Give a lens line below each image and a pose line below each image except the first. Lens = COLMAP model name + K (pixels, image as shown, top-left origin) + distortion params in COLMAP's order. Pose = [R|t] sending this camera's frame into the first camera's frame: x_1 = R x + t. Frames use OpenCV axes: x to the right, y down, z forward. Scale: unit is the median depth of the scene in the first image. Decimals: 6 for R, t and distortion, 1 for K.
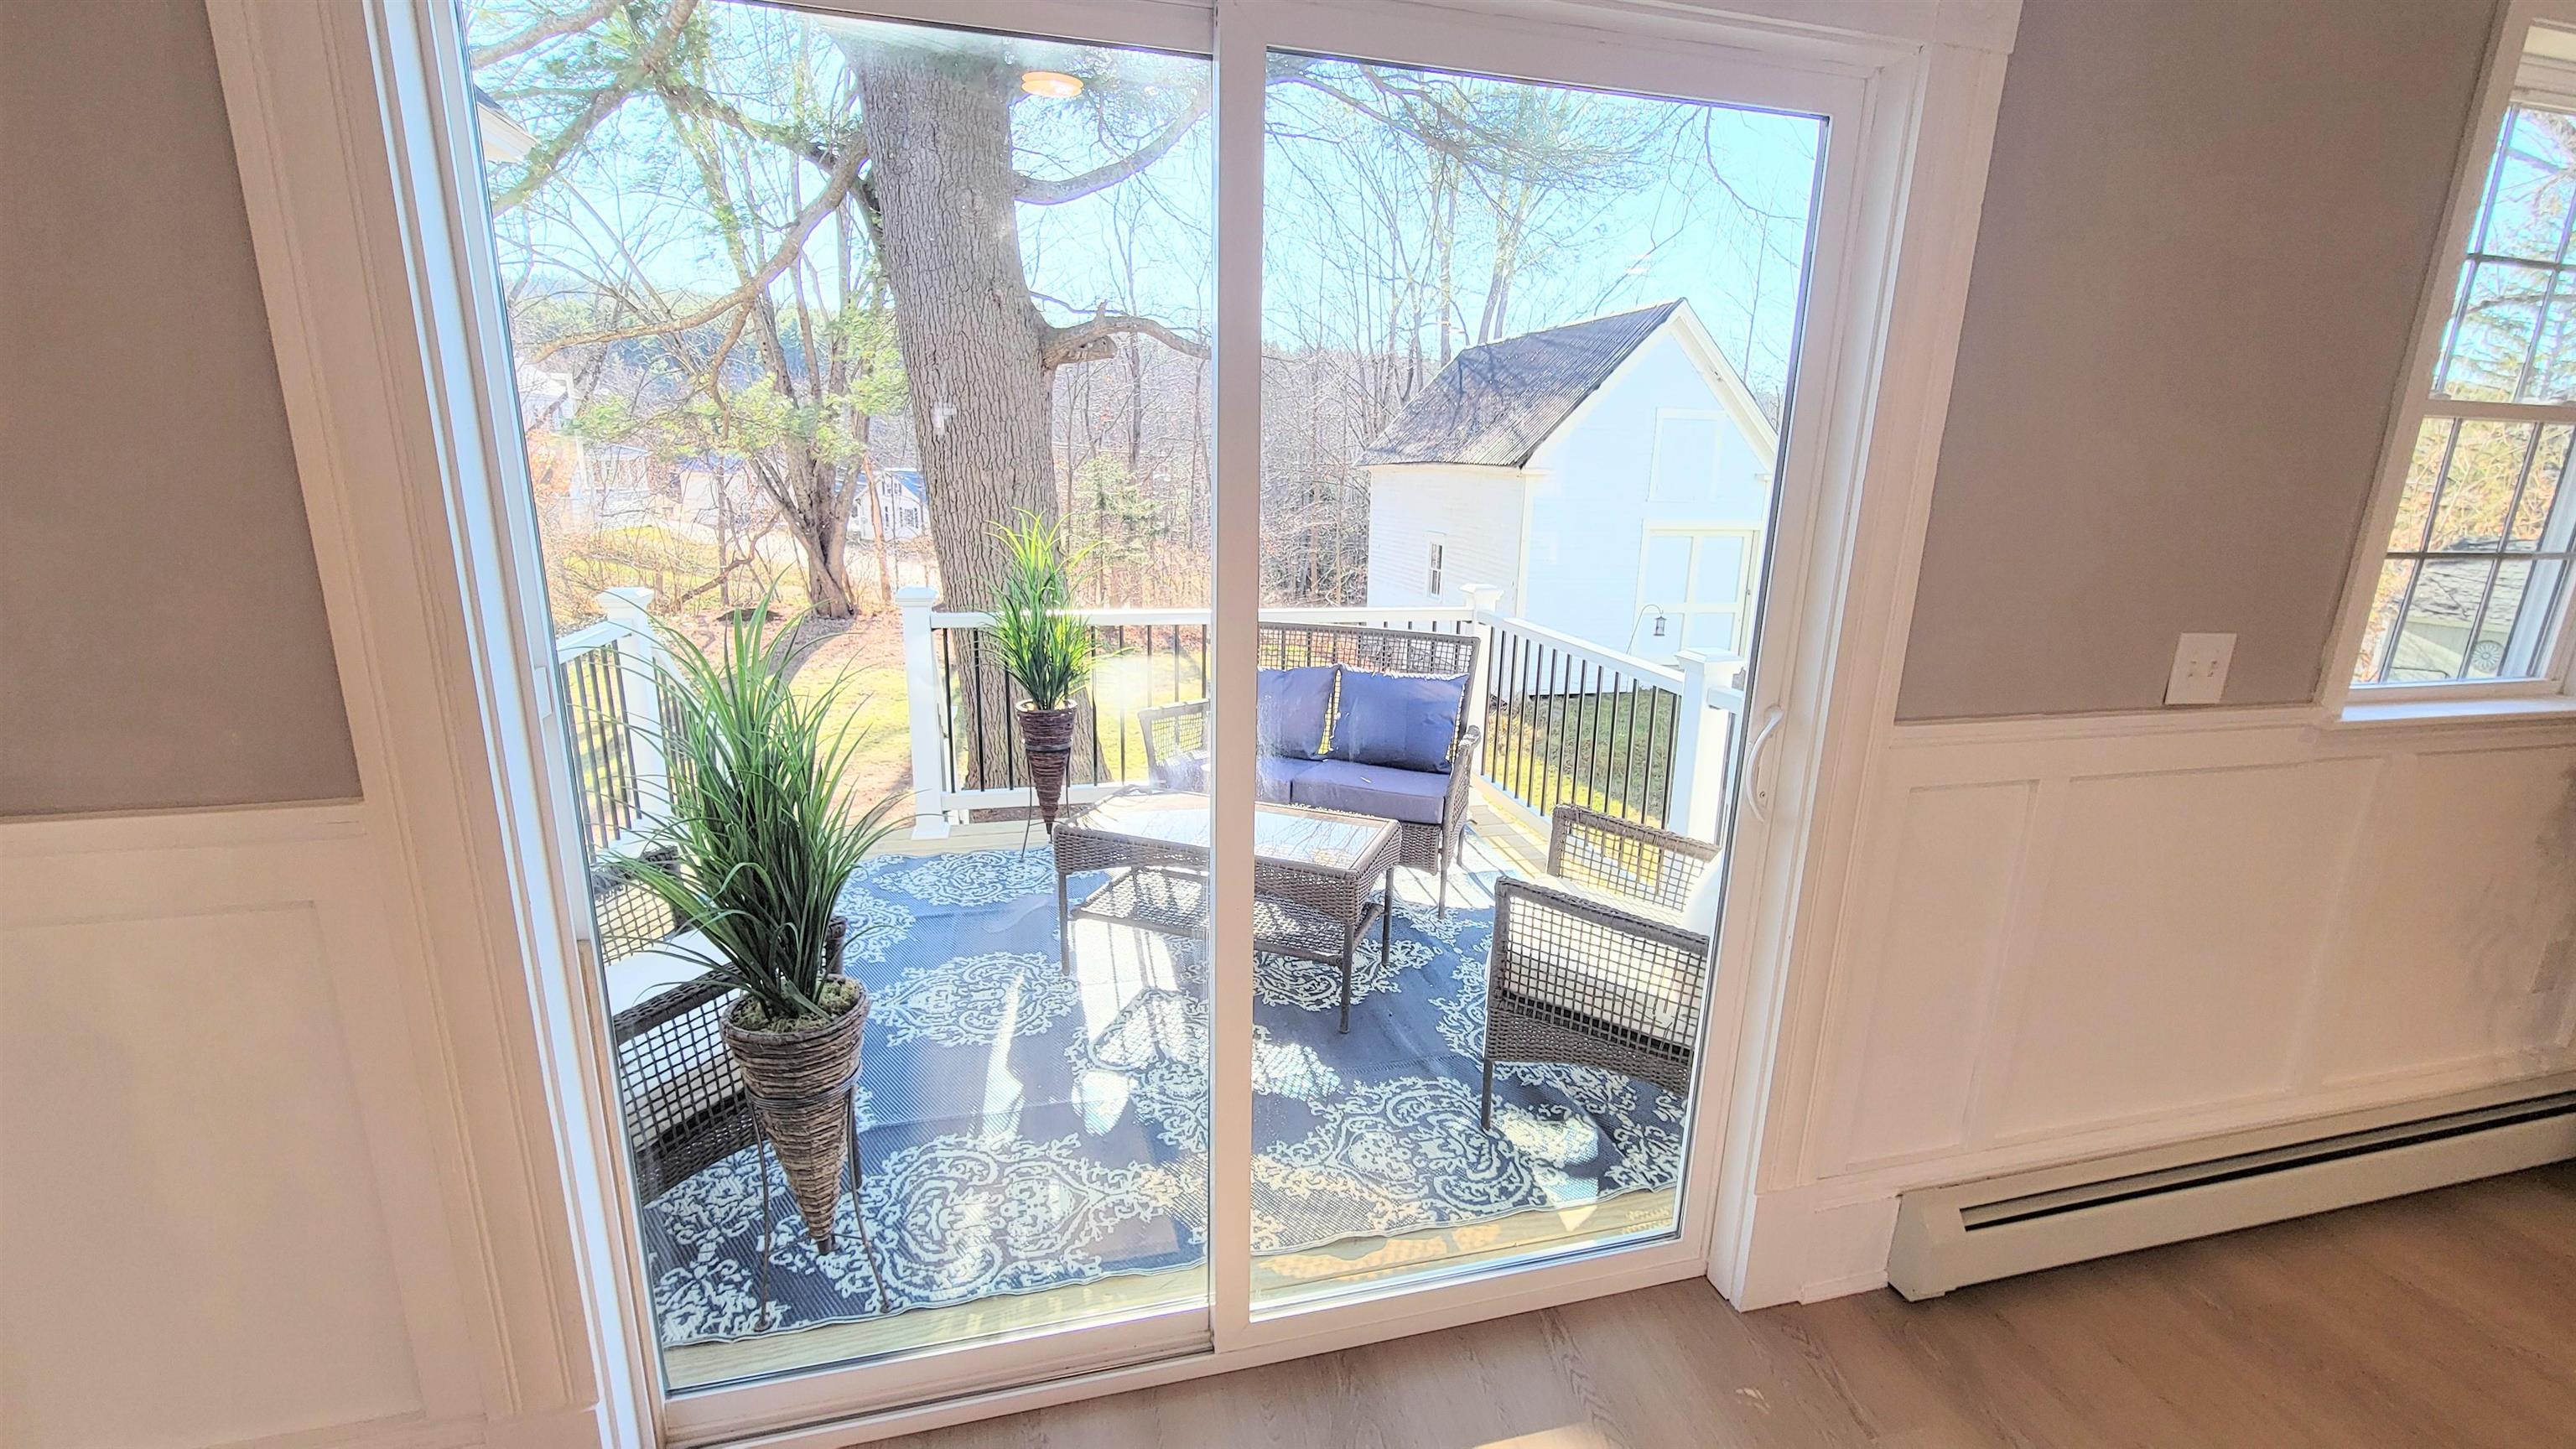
lens RADIAL K [[1057.9, 0, 1290.6], [0, 1057.9, 731.8], [0, 0, 1]] dist [0.000990, -0.000065]
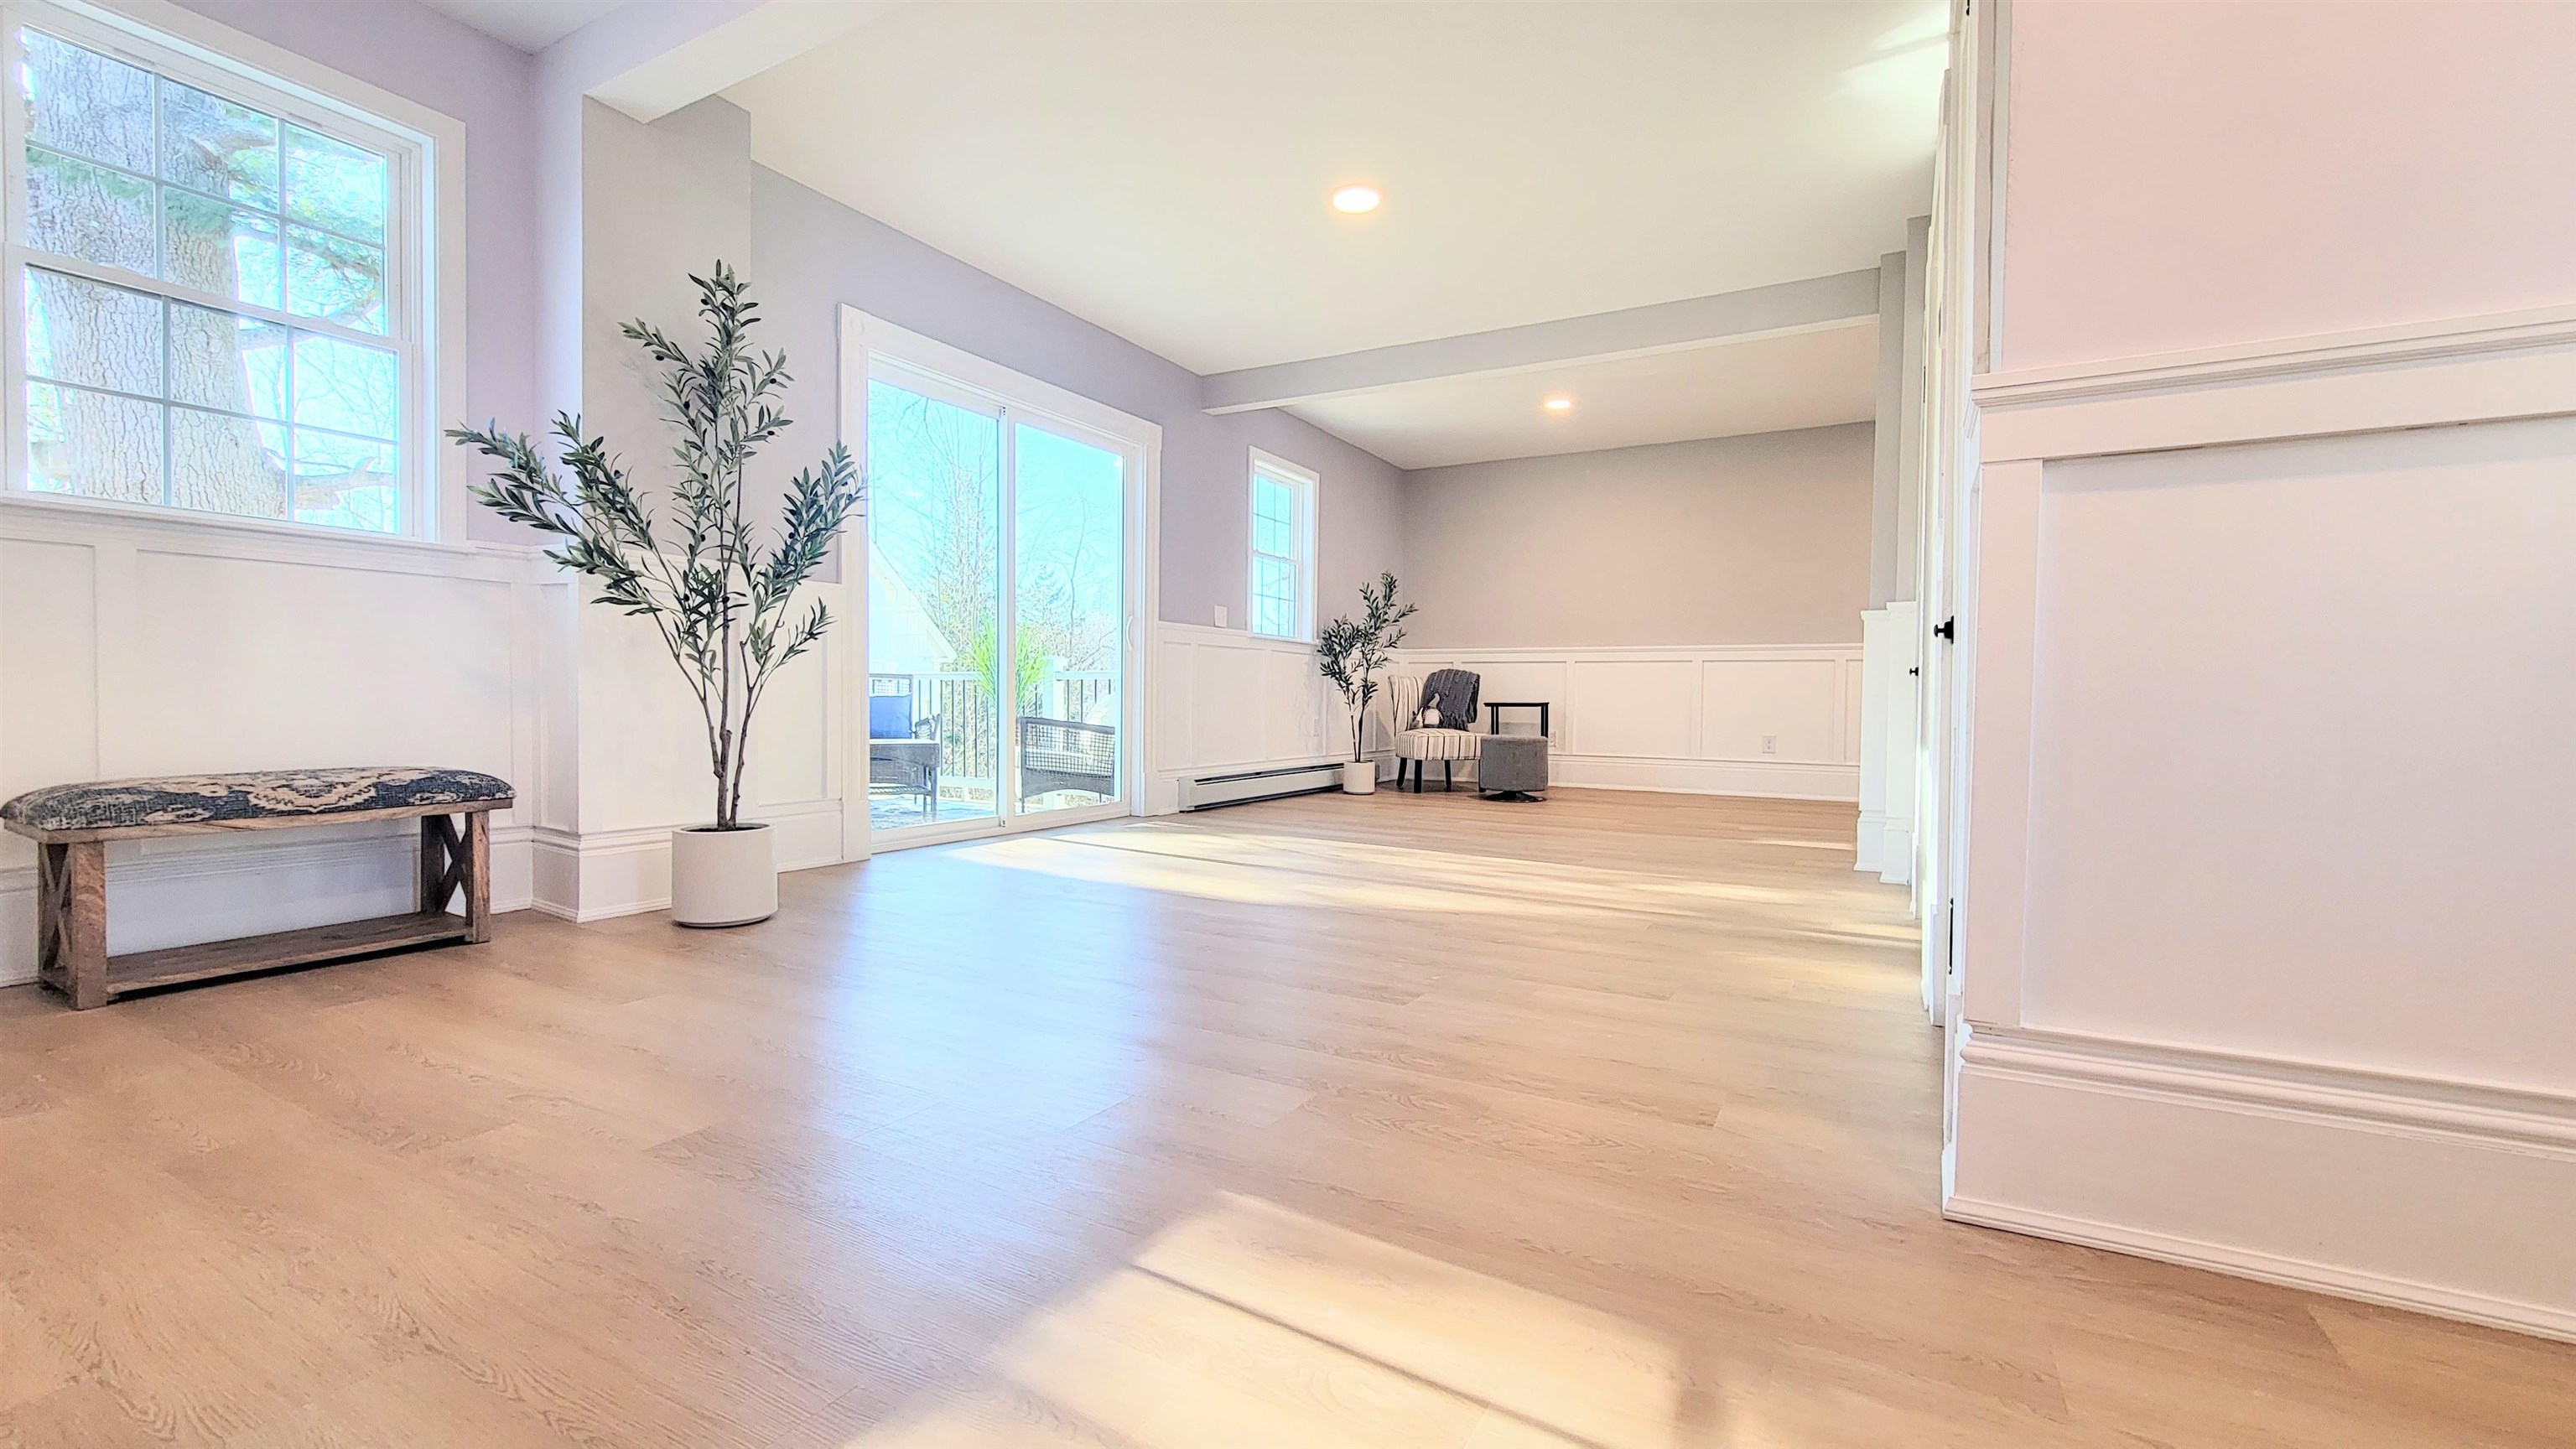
lens RADIAL K [[1040.8, 0, 1293.9], [0, 1040.8, 717.1], [0, 0, 1]] dist [0.008139, -0.000111]
pose [[0.697872, -0.032389, 0.715490, -1.391158], [0.183989, 0.973560, -0.135387, 0.746082], [-0.692187, 0.226125, 0.685379, -1.396526]]
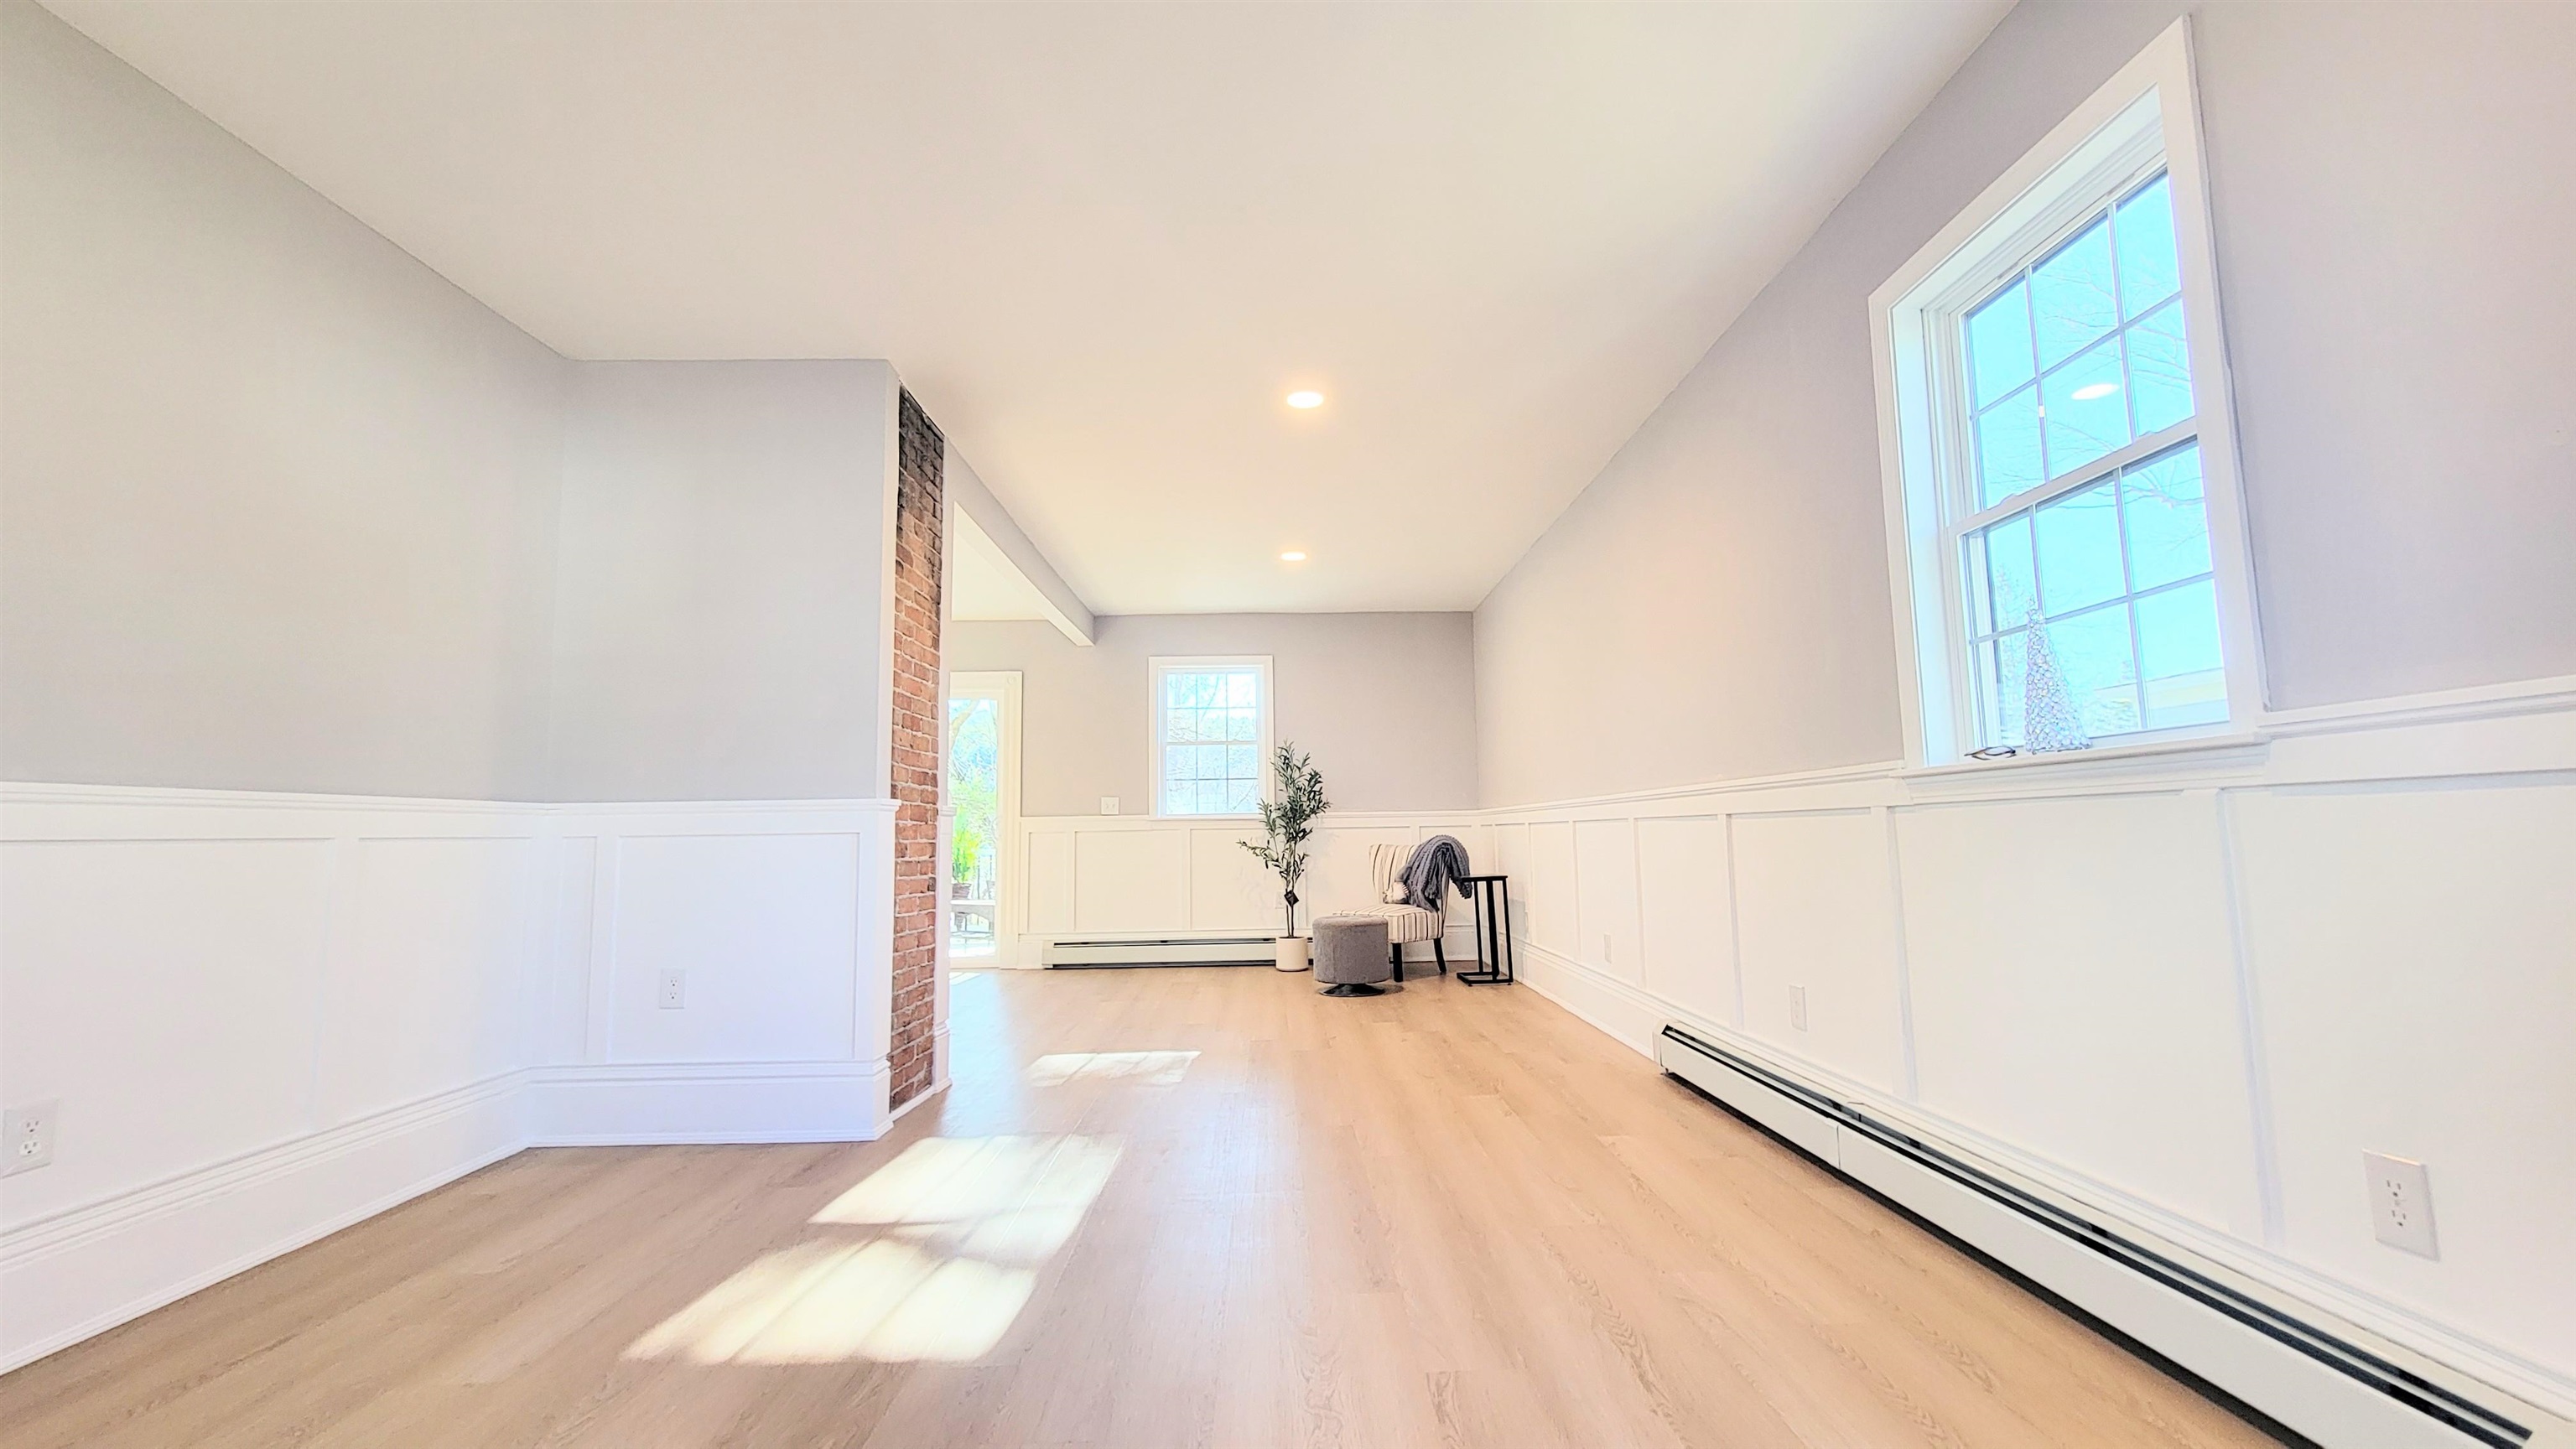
lens RADIAL K [[1033.9, 0, 1281.4], [0, 1033.9, 725.6], [0, 0, 1]] dist [-0.000396, -0.000112]
pose [[0.969506, -0.065960, -0.236025, 2.408506], [-0.022603, 0.934925, -0.354124, 1.036789], [0.244024, 0.348660, 0.904925, -2.551514]]
